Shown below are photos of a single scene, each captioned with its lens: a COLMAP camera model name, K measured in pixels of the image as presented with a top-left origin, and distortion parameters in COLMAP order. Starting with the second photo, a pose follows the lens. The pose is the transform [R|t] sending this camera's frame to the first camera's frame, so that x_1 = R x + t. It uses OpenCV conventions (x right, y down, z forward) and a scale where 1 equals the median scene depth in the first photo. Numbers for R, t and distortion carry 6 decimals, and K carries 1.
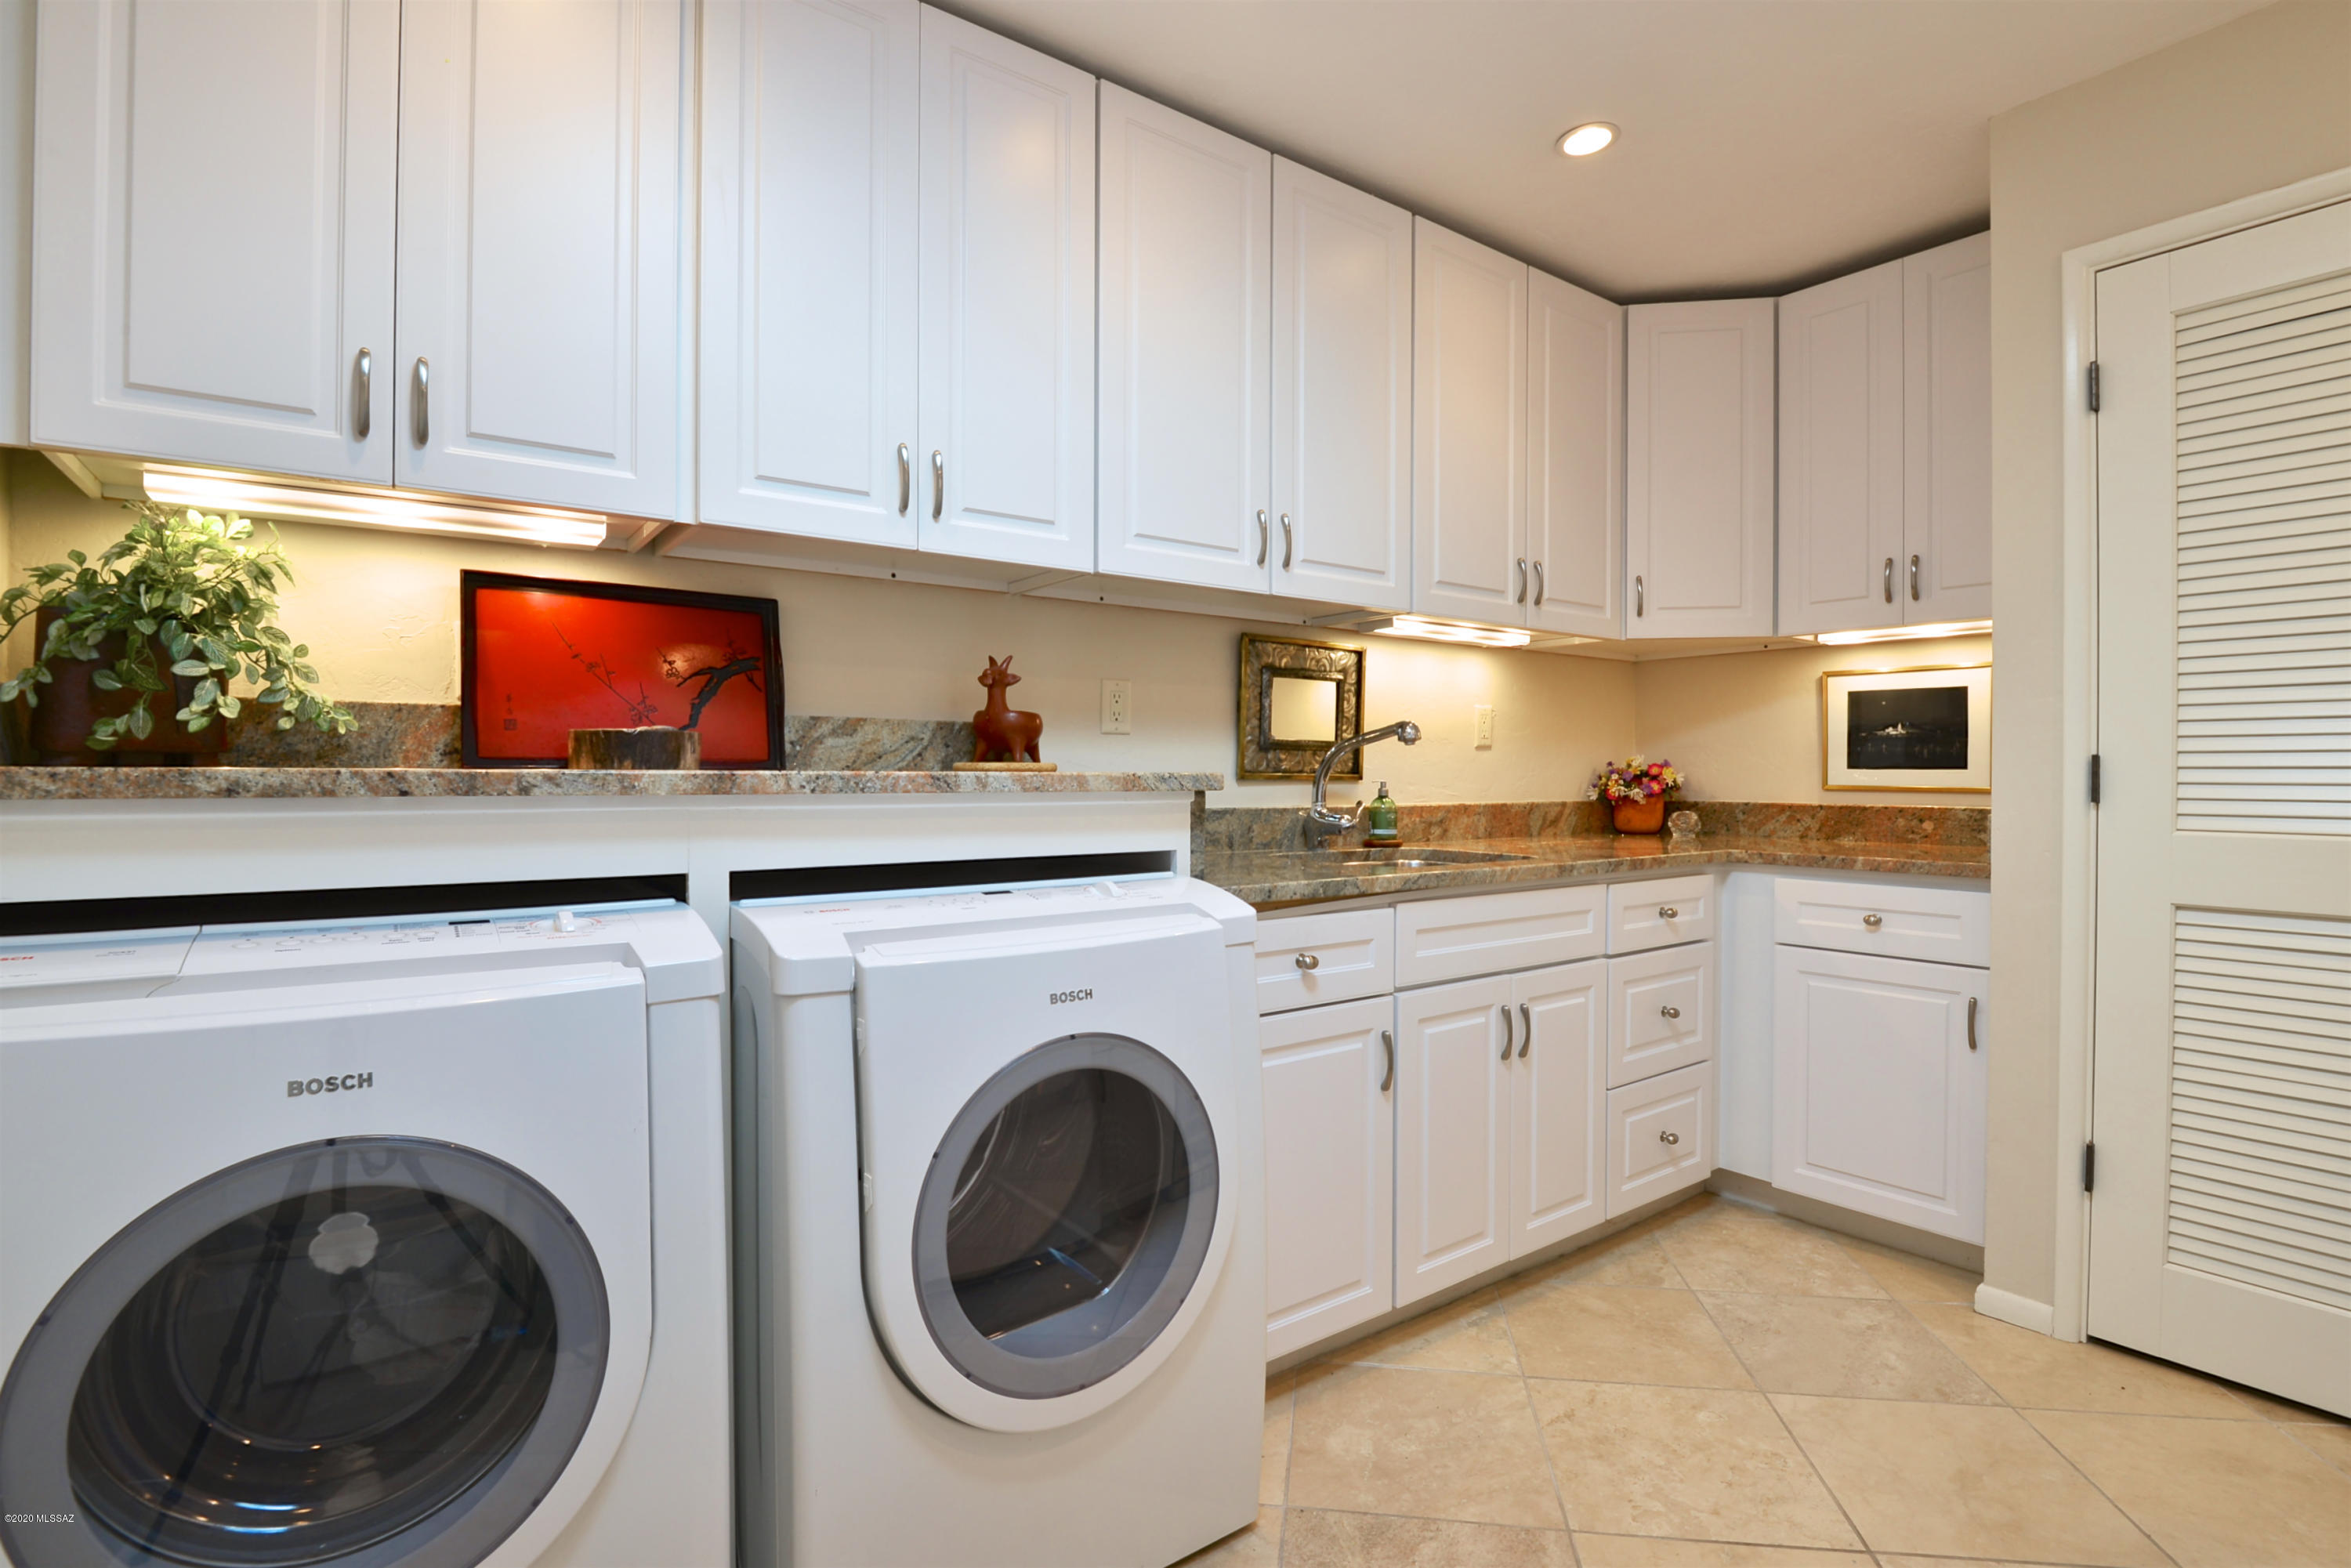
lens RADIAL K [[1120.2, 0, 1177.0], [0, 1120.2, 777.8], [0, 0, 1]] dist [-0.008743, -0.004510]
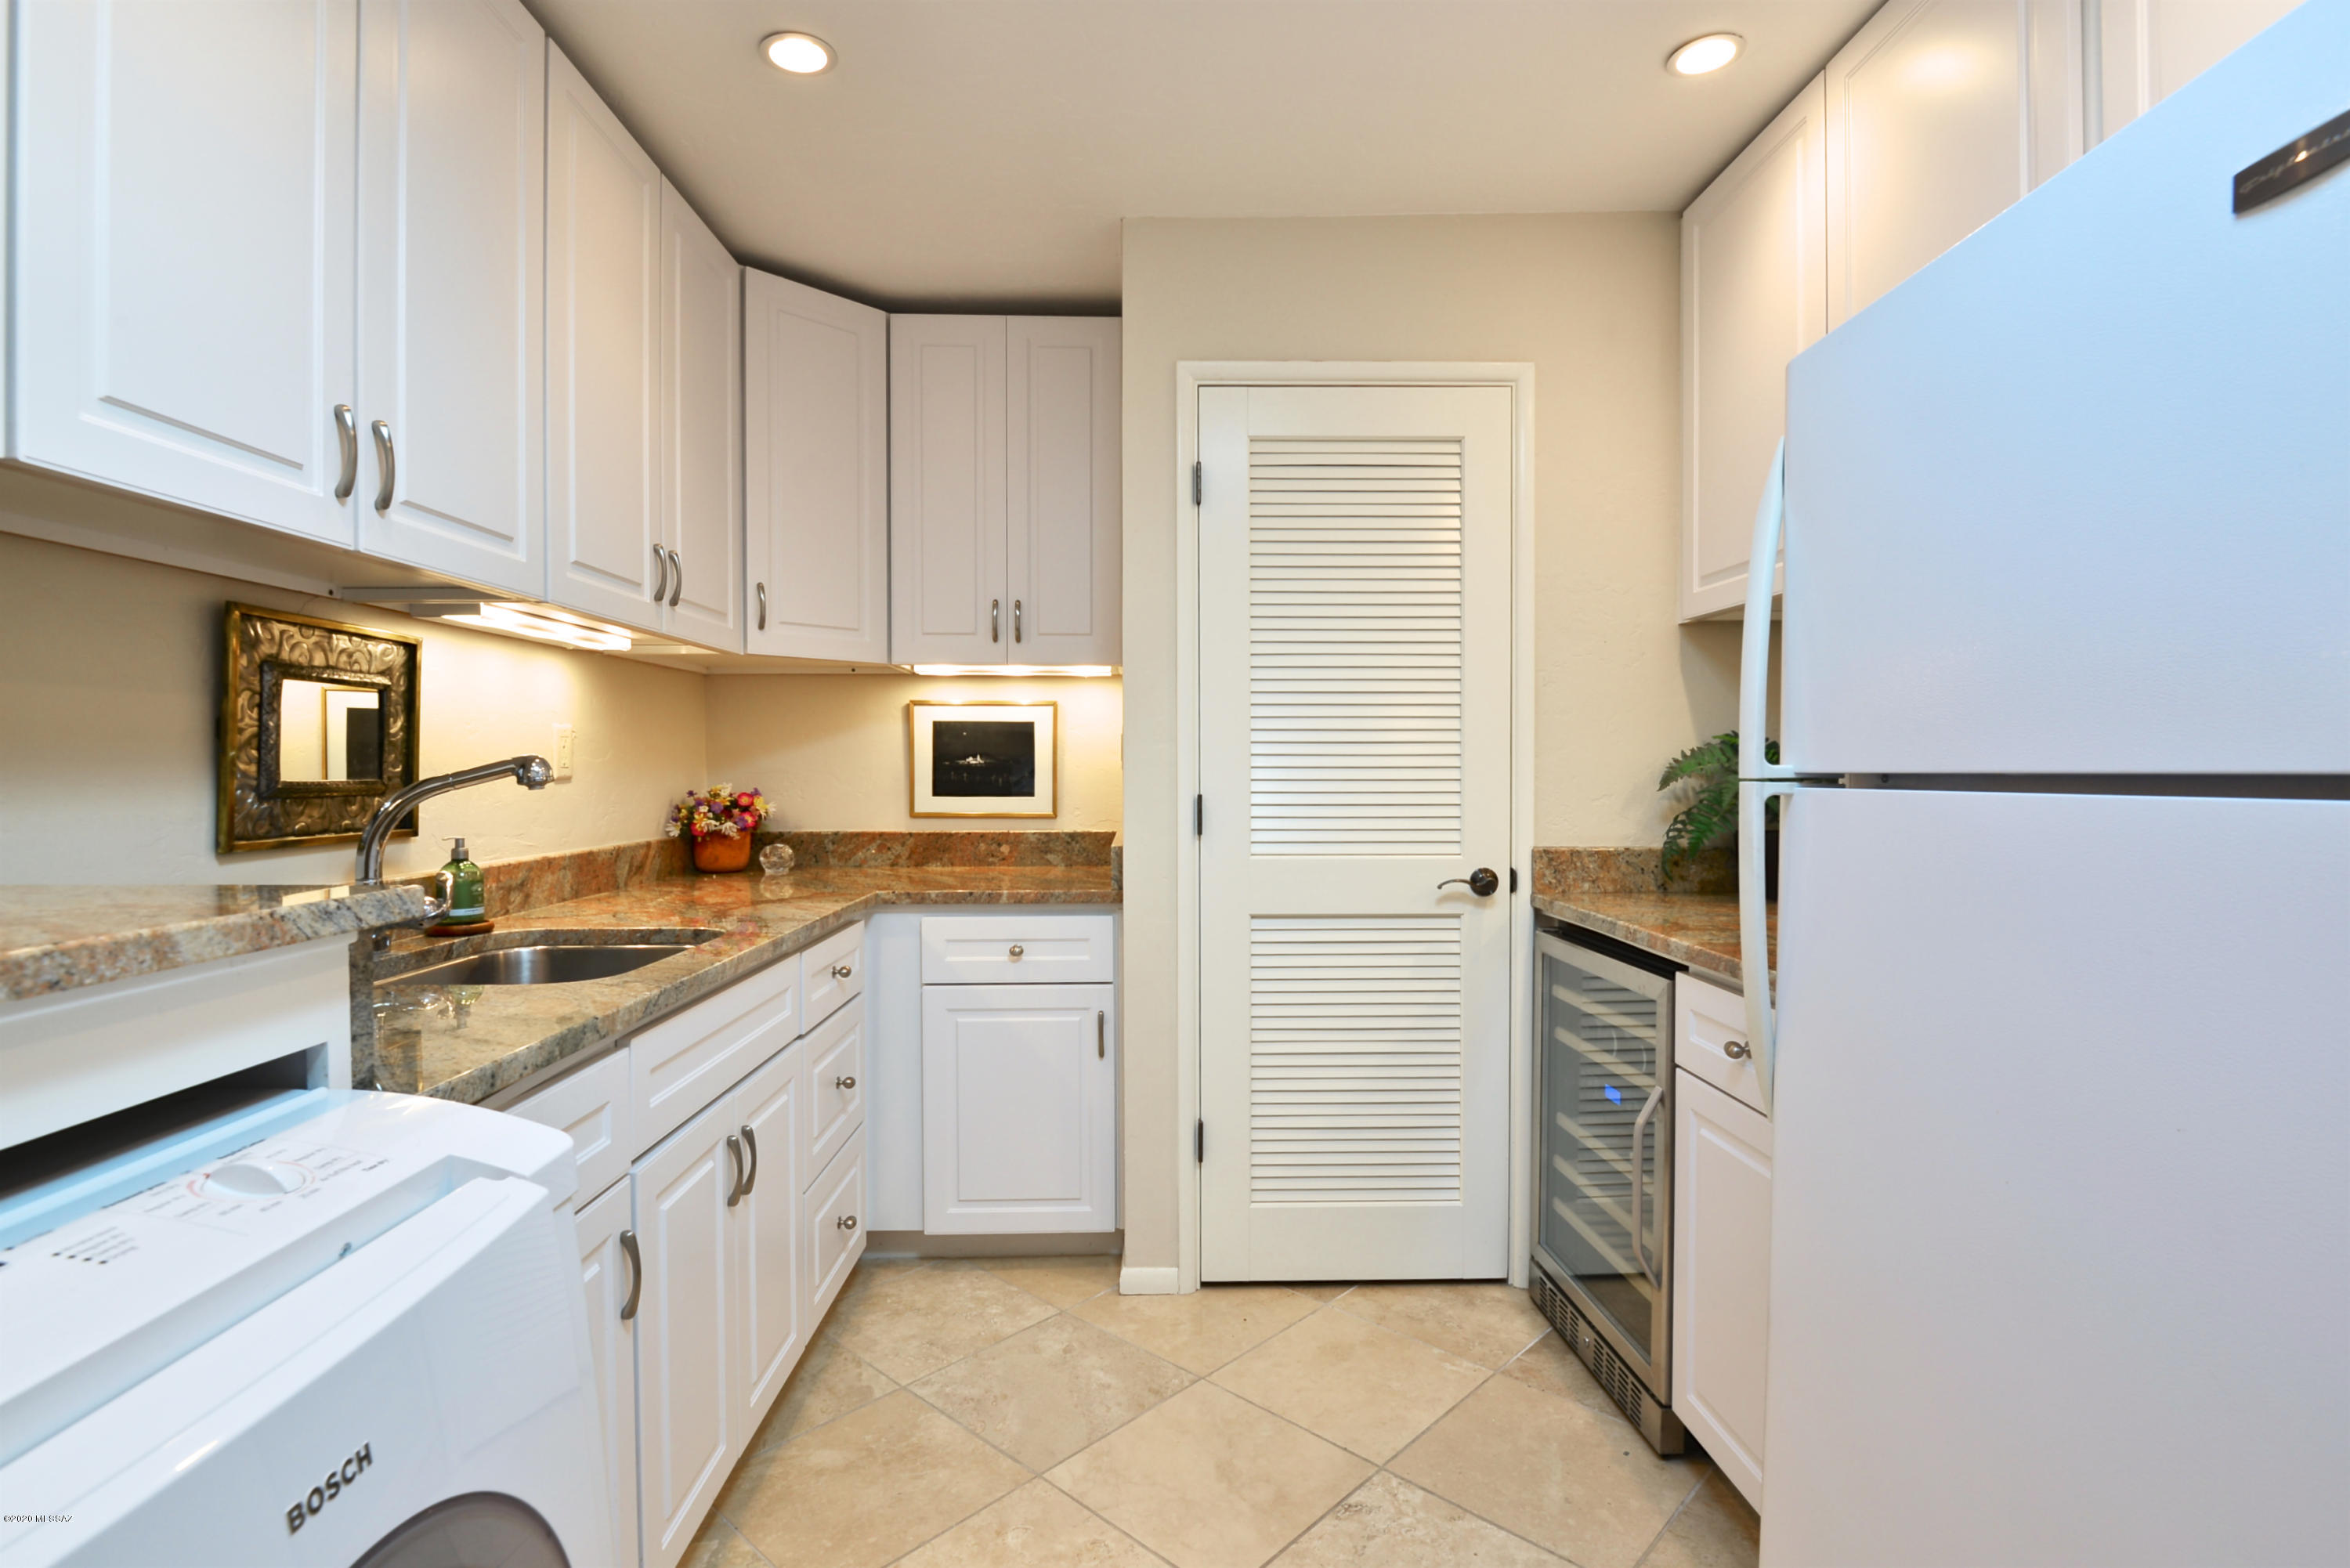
lens RADIAL K [[1119.7, 0, 1177.7], [0, 1119.7, 780.9], [0, 0, 1]] dist [-0.008743, -0.004510]
pose [[0.569925, -0.015256, 0.821555, -0.133526], [0.005687, 0.999877, 0.014622, -0.041444], [-0.821677, -0.003661, 0.569941, 0.263752]]
